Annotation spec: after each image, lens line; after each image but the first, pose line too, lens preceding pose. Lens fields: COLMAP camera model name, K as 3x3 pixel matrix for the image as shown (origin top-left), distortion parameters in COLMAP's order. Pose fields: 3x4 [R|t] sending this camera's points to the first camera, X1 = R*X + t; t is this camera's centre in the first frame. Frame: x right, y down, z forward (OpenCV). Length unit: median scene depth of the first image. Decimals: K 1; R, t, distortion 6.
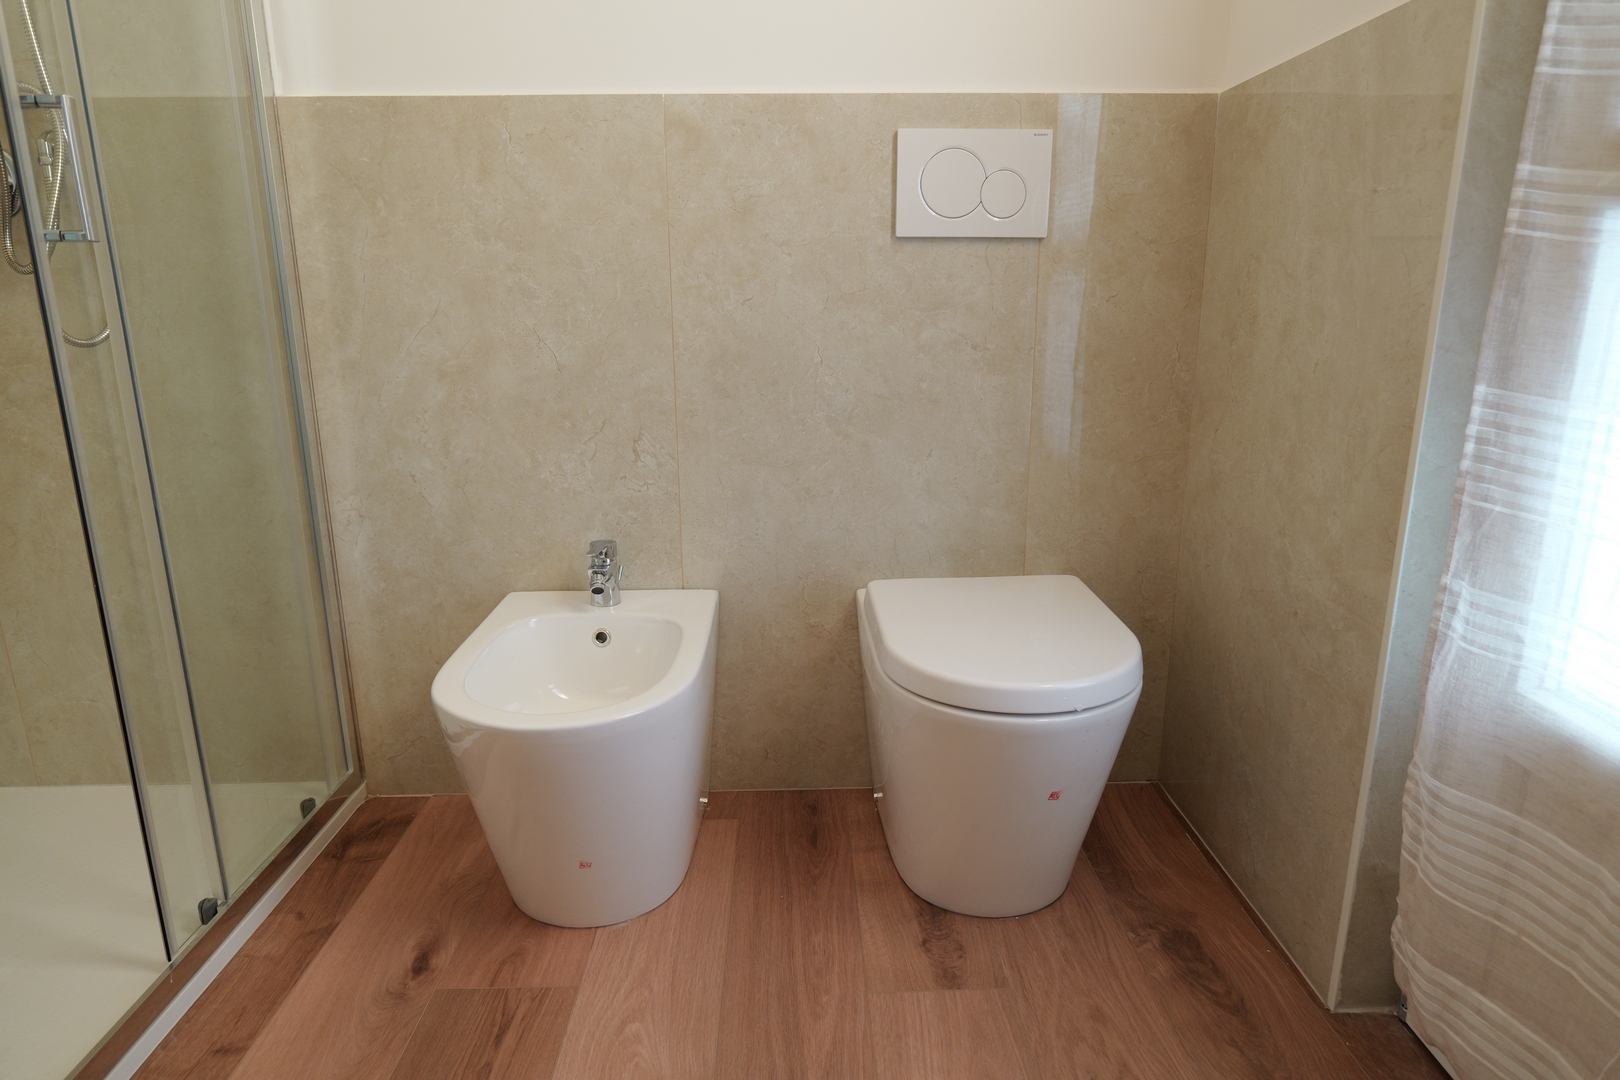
lens RADIAL K [[944.6, 0, 812.8], [0, 944.6, 540.3], [0, 0, 1]] dist [-0.022392, 0.006744]
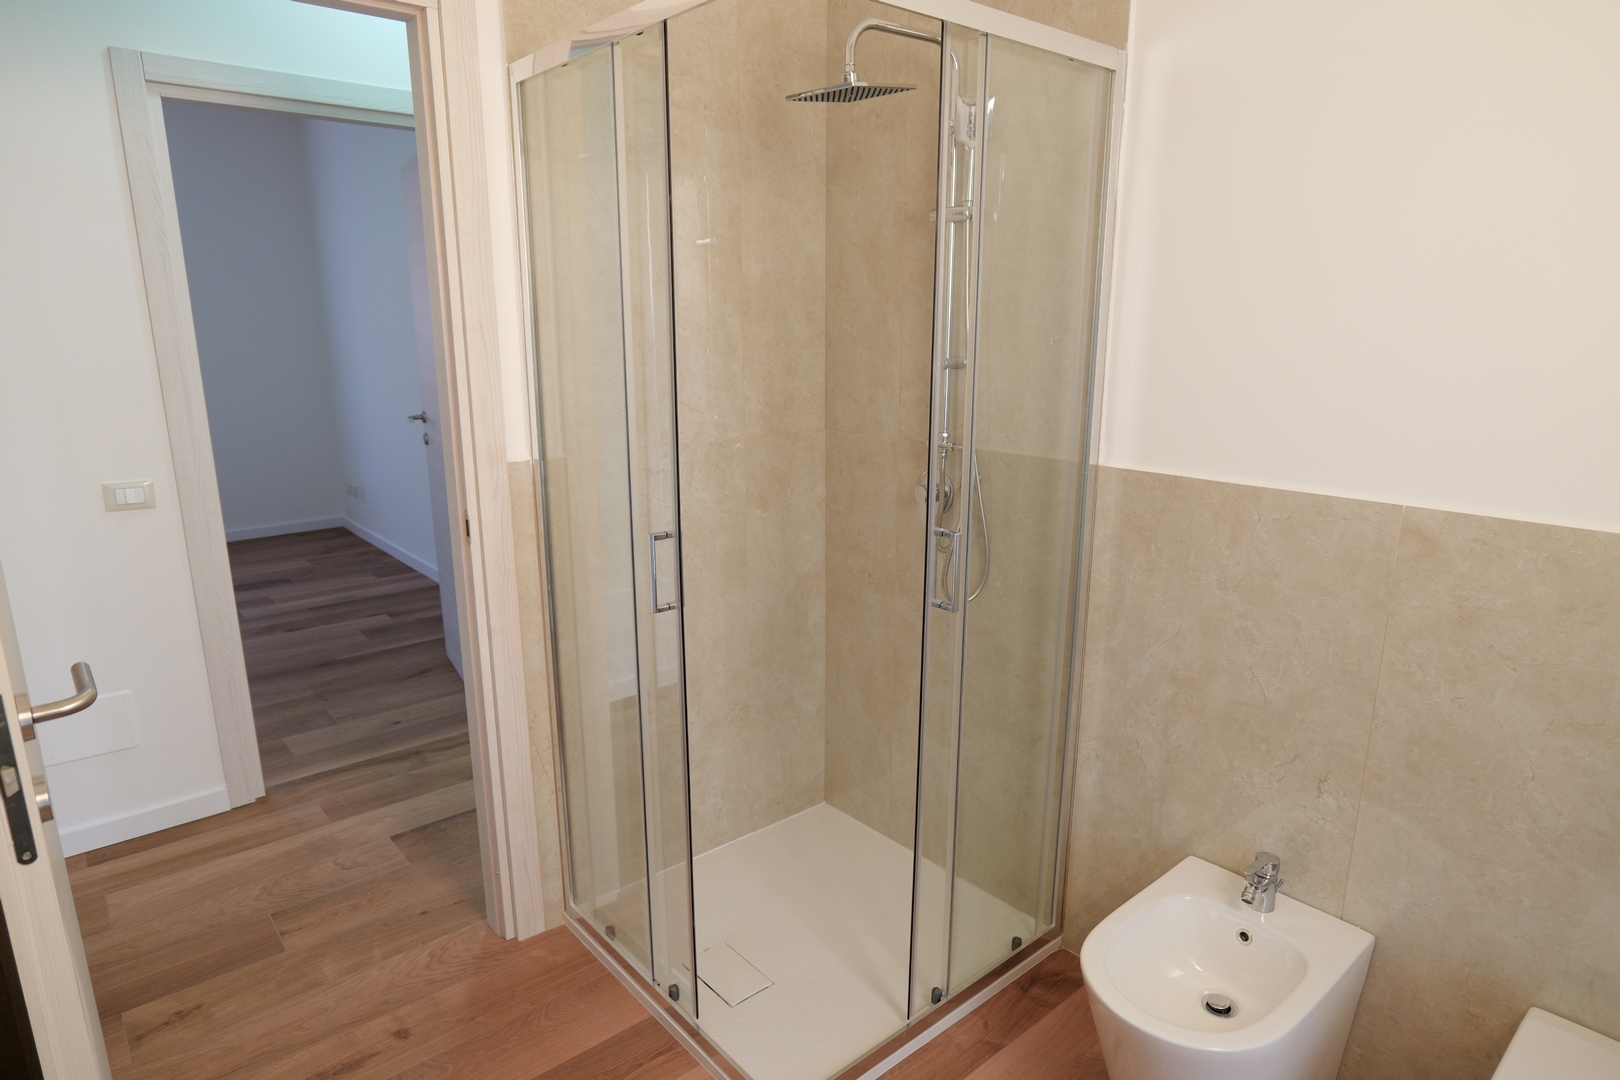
lens RADIAL K [[944.6, 0, 812.3], [0, 944.6, 542.6], [0, 0, 1]] dist [-0.022392, 0.006744]
pose [[0.631580, 0.188245, -0.752110, 0.224025], [-0.194908, 0.977473, 0.080978, -0.368523], [0.750411, 0.095449, 0.654043, -0.219721]]
